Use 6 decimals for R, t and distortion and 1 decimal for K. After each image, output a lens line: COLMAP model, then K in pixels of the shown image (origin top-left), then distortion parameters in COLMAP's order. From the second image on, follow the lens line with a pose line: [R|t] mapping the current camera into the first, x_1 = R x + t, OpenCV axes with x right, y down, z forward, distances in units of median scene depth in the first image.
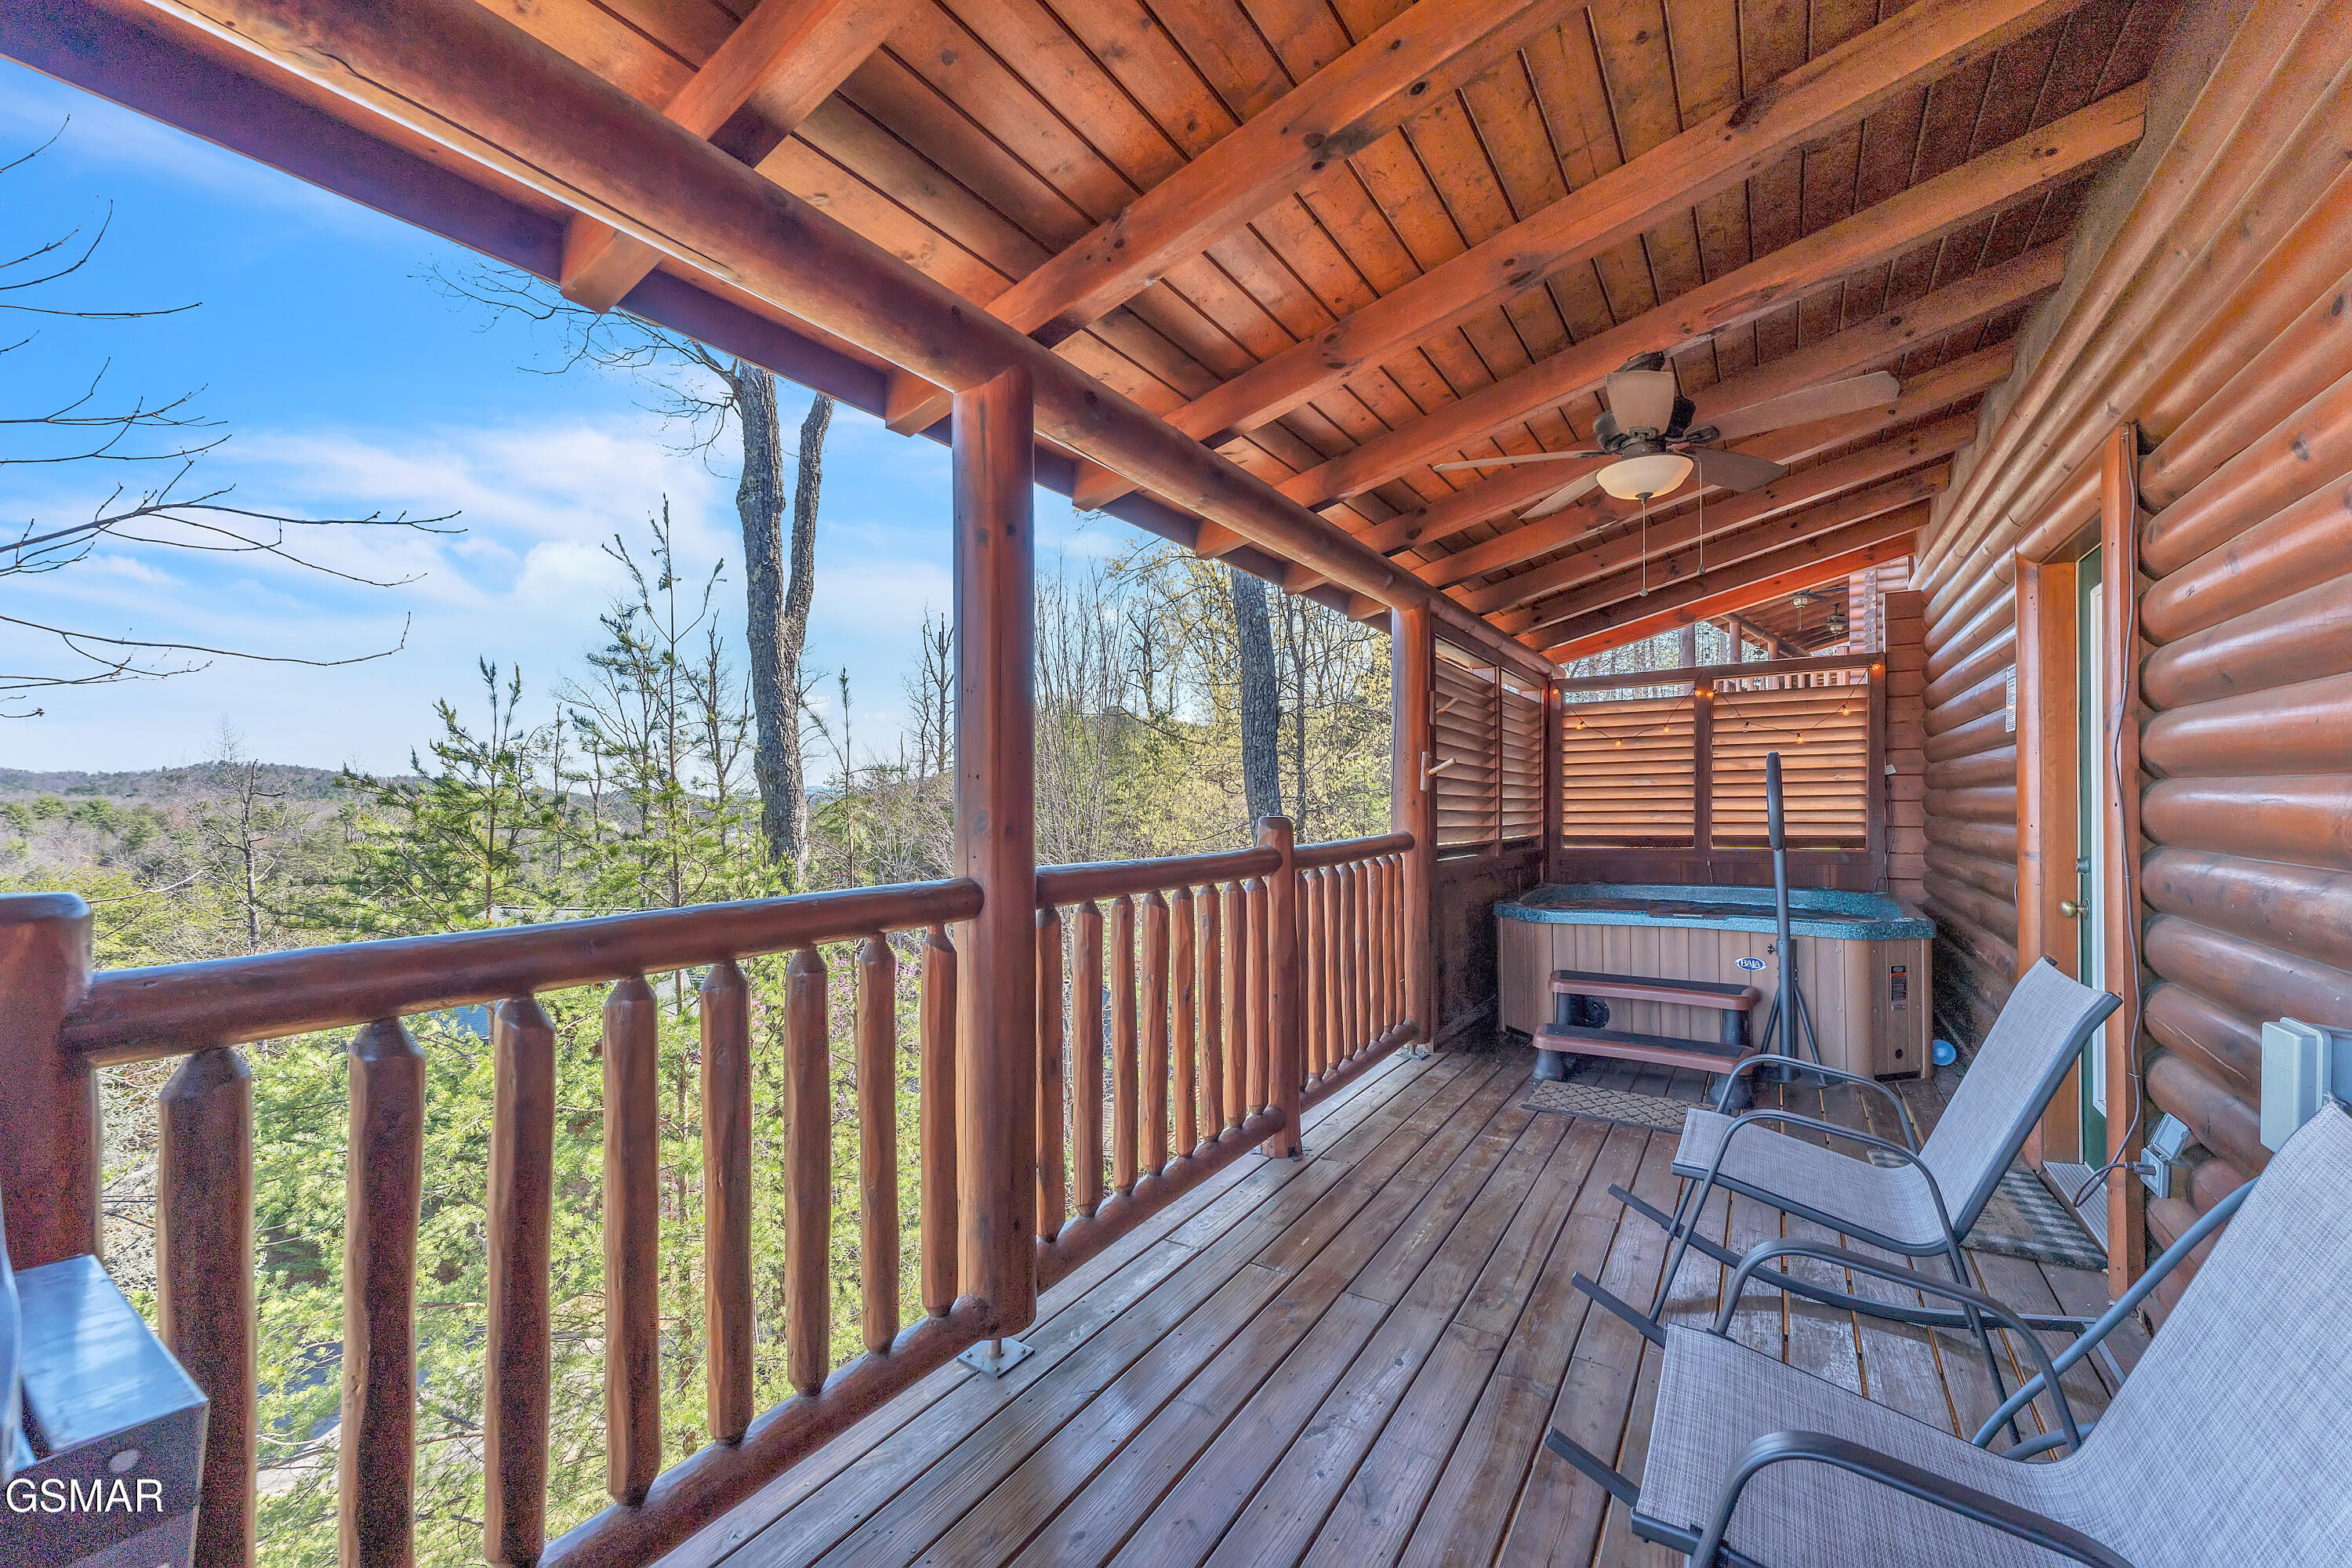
lens RADIAL K [[925.7, 0, 1176.0], [0, 925.7, 784.0], [0, 0, 1]] dist [-0.036348, 0.000055]
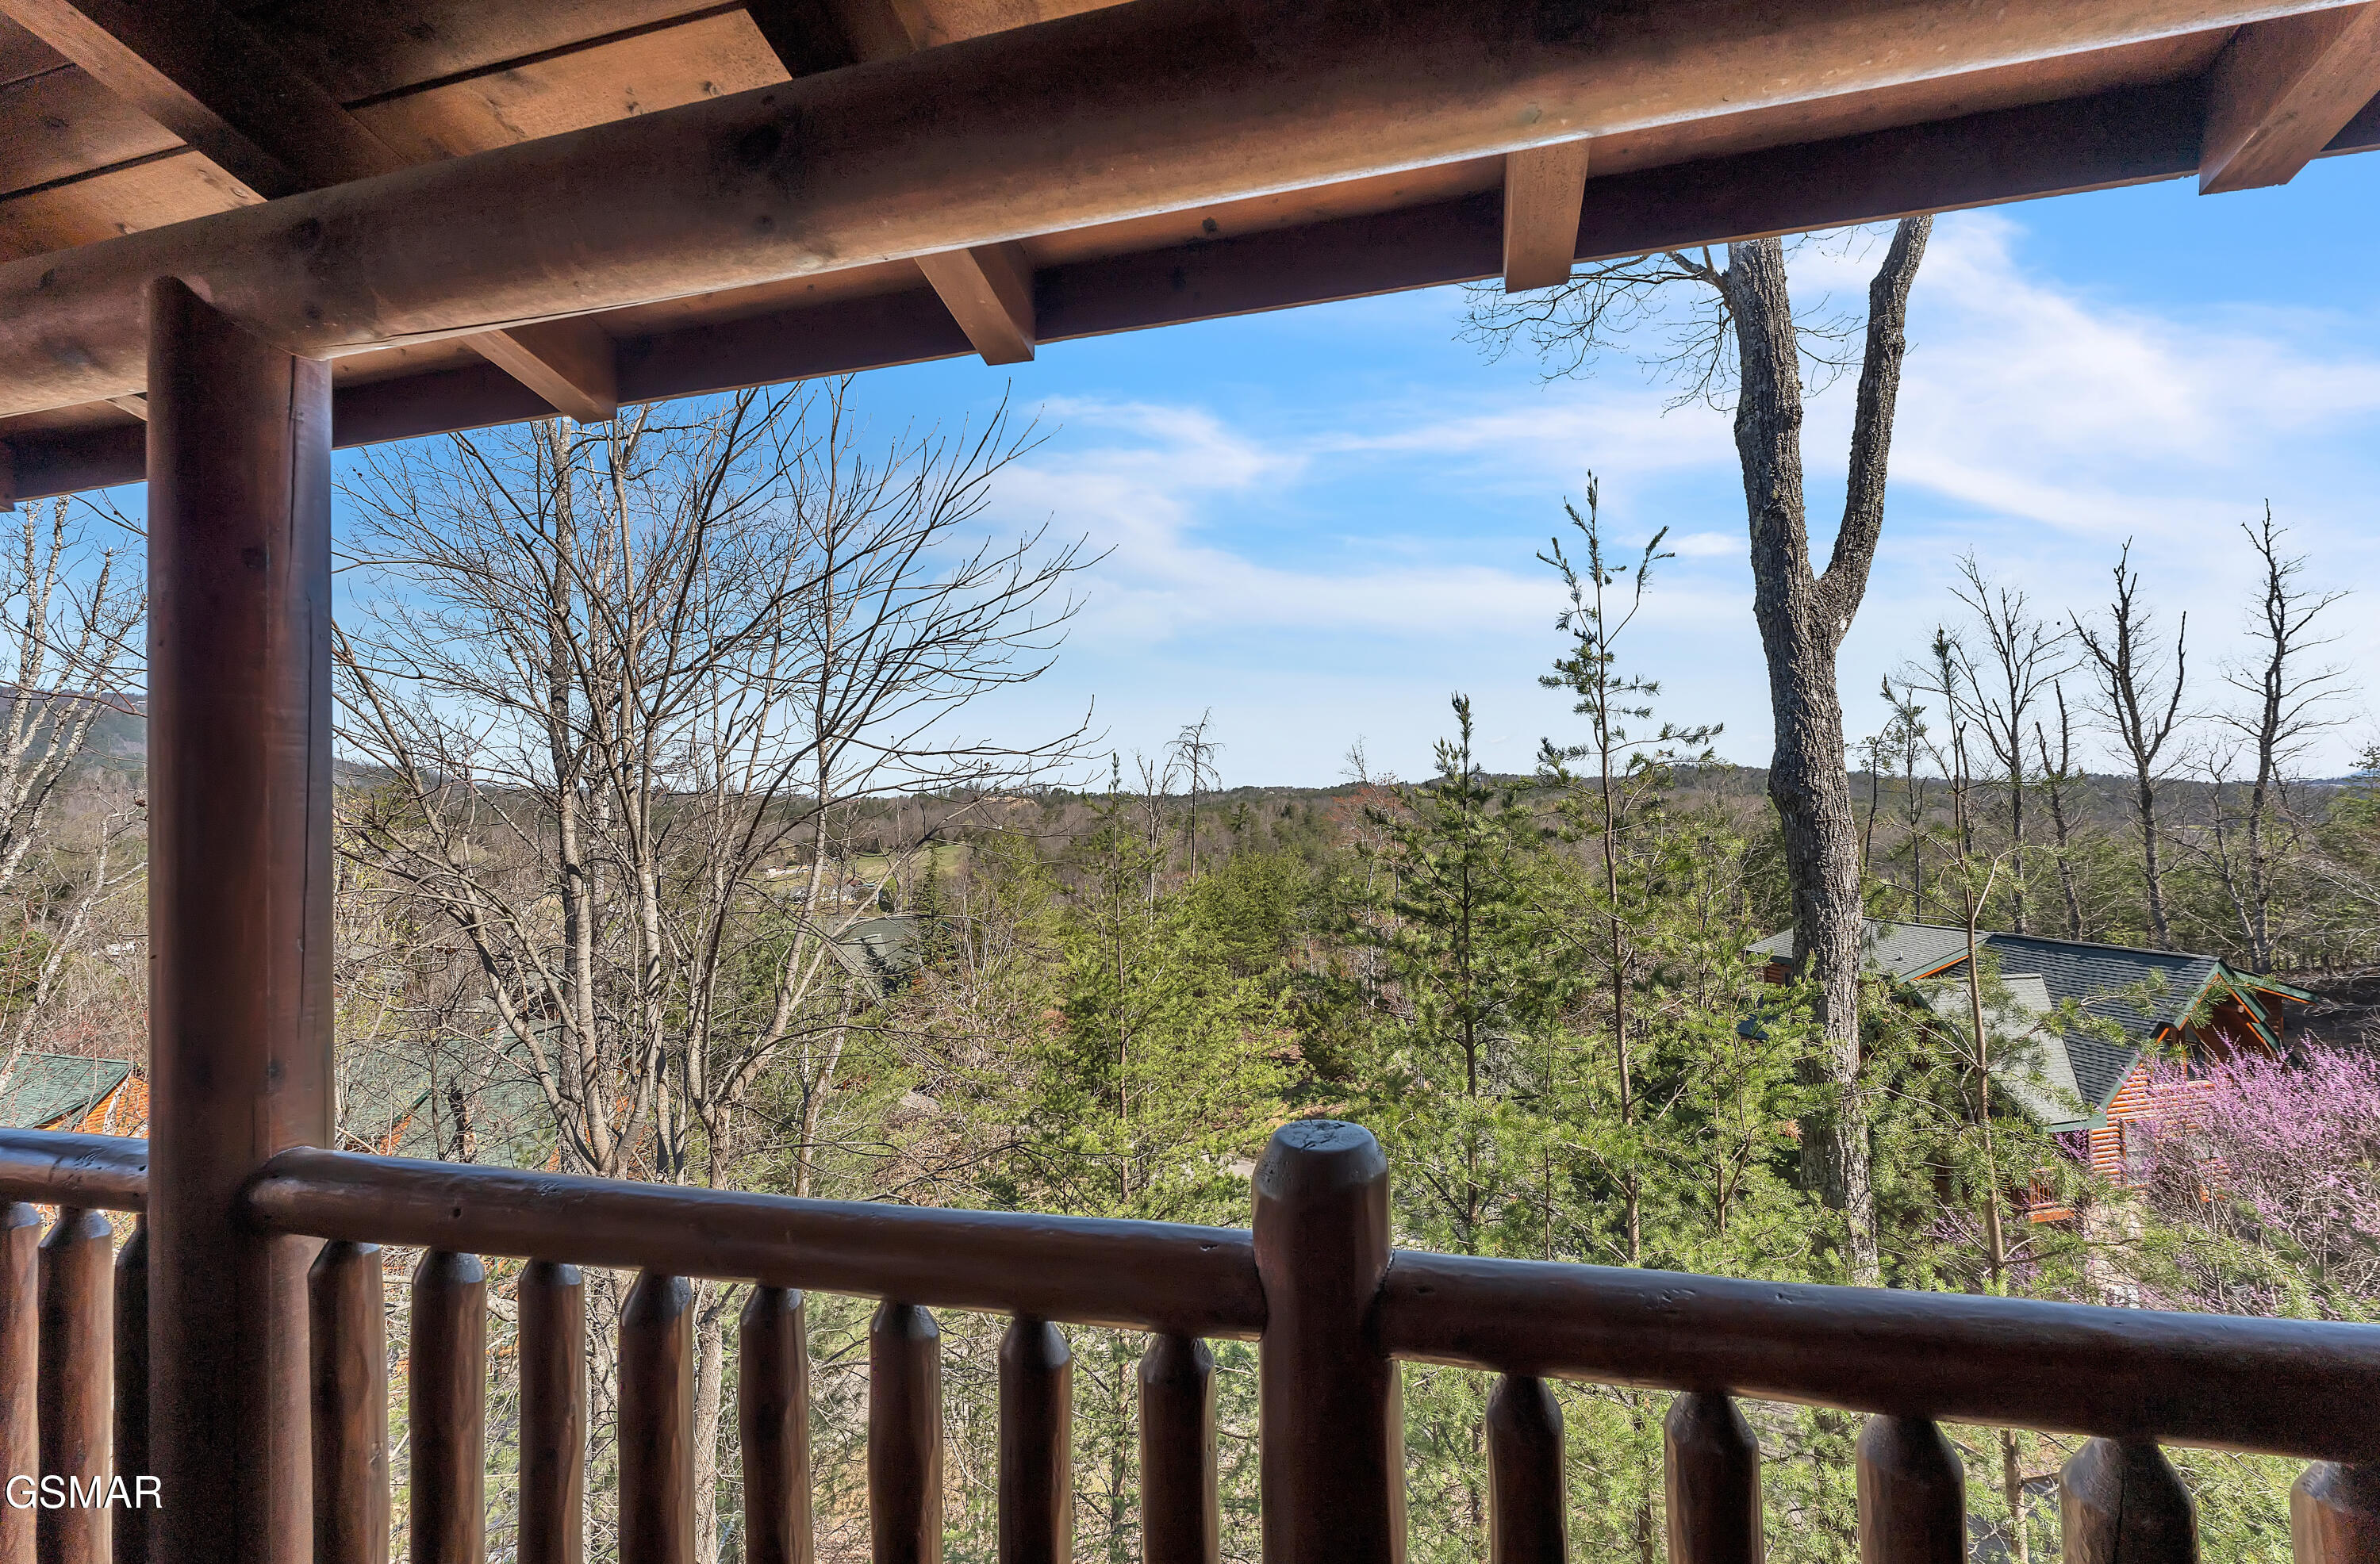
lens RADIAL K [[1008.1, 0, 1190.0], [0, 1008.1, 782.0], [0, 0, 1]] dist [-0.000156, -0.000082]
pose [[0.336344, -0.047665, -0.940532, 0.346439], [0.046008, 0.998357, -0.034142, -0.048323], [0.940615, -0.031789, 0.337984, 0.760362]]
